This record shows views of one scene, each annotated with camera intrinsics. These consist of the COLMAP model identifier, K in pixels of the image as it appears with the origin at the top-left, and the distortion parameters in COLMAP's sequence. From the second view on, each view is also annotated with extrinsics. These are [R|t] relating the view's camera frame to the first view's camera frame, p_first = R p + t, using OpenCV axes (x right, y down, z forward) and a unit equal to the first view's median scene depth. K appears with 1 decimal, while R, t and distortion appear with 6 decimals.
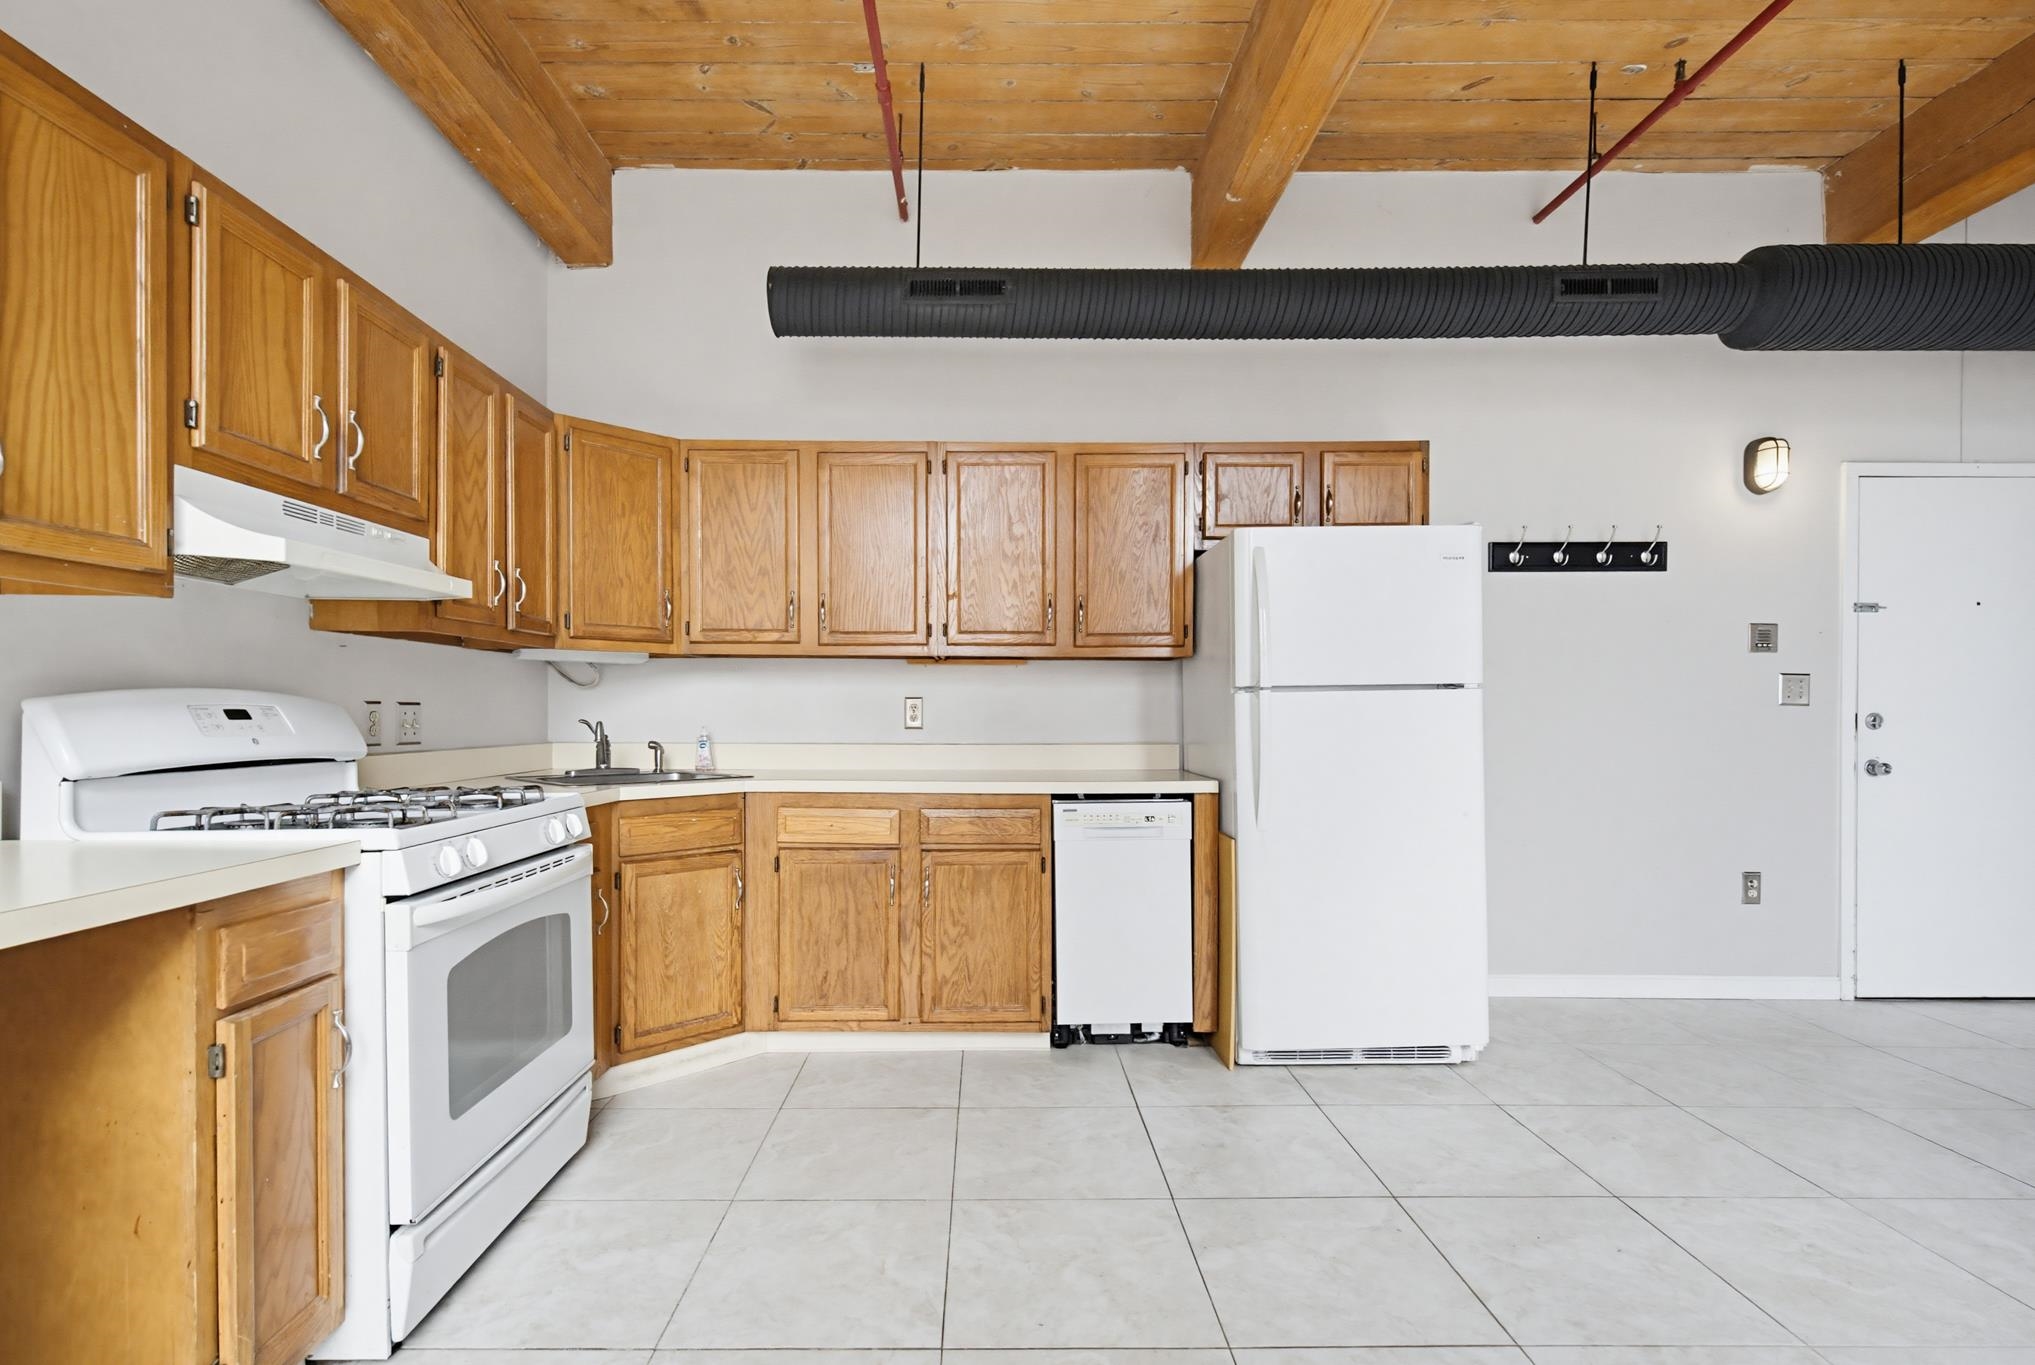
lens RADIAL K [[937.1, 0, 1039.4], [0, 937.1, 718.2], [0, 0, 1]] dist [0.000264, -0.001663]
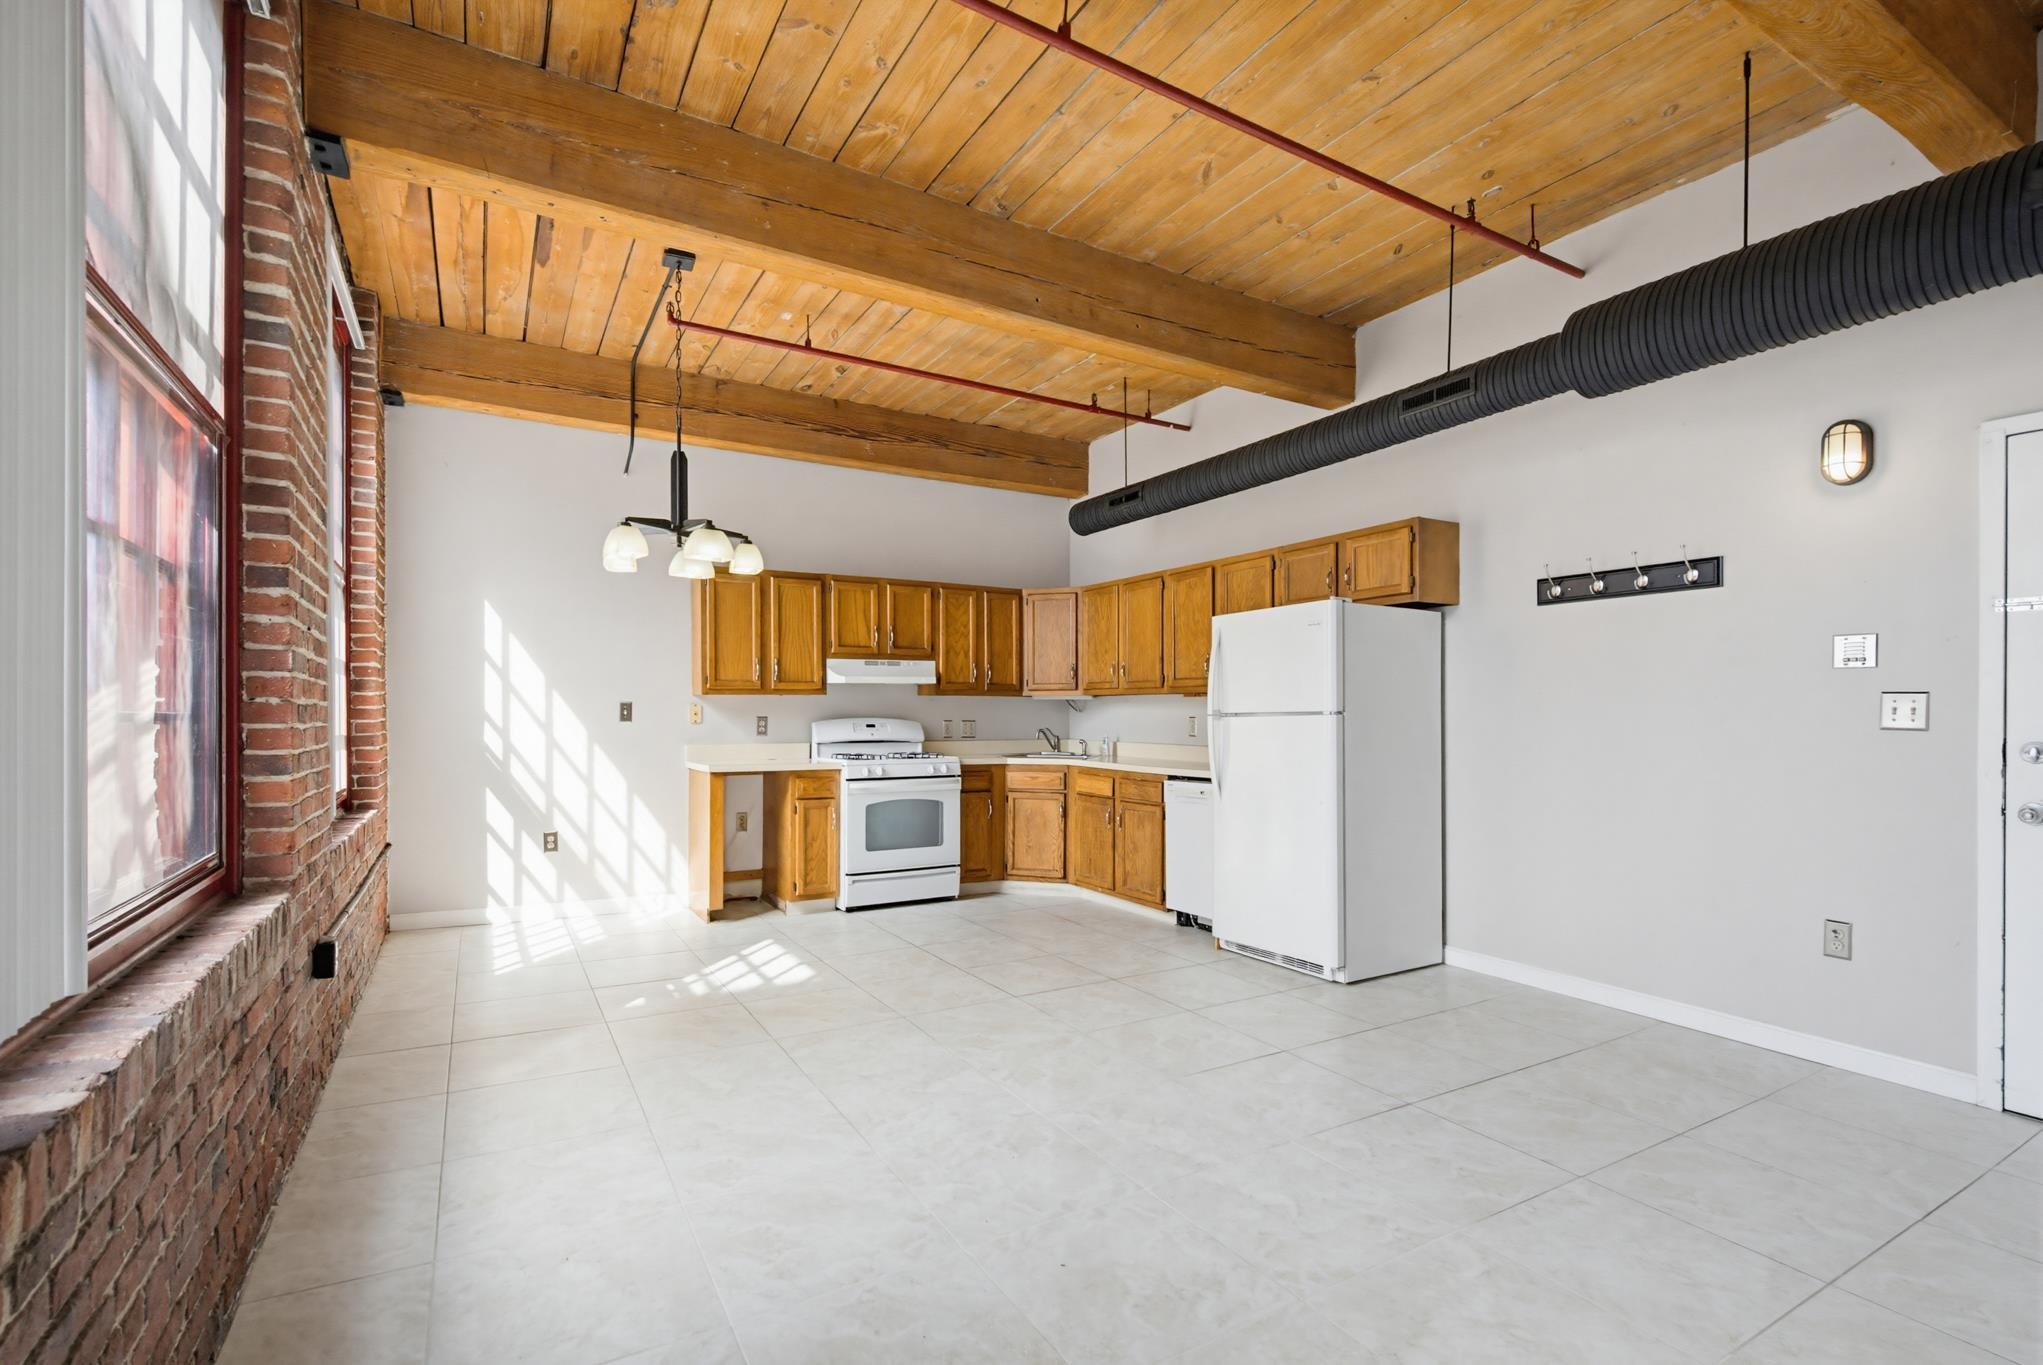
lens RADIAL K [[940.7, 0, 1057.8], [0, 940.7, 719.6], [0, 0, 1]] dist [0.000264, -0.001663]
pose [[0.527515, 0.005715, -0.849527, 1.414757], [-0.007397, 0.999970, 0.002133, -0.023966], [0.849514, 0.005159, 0.527541, -0.095149]]
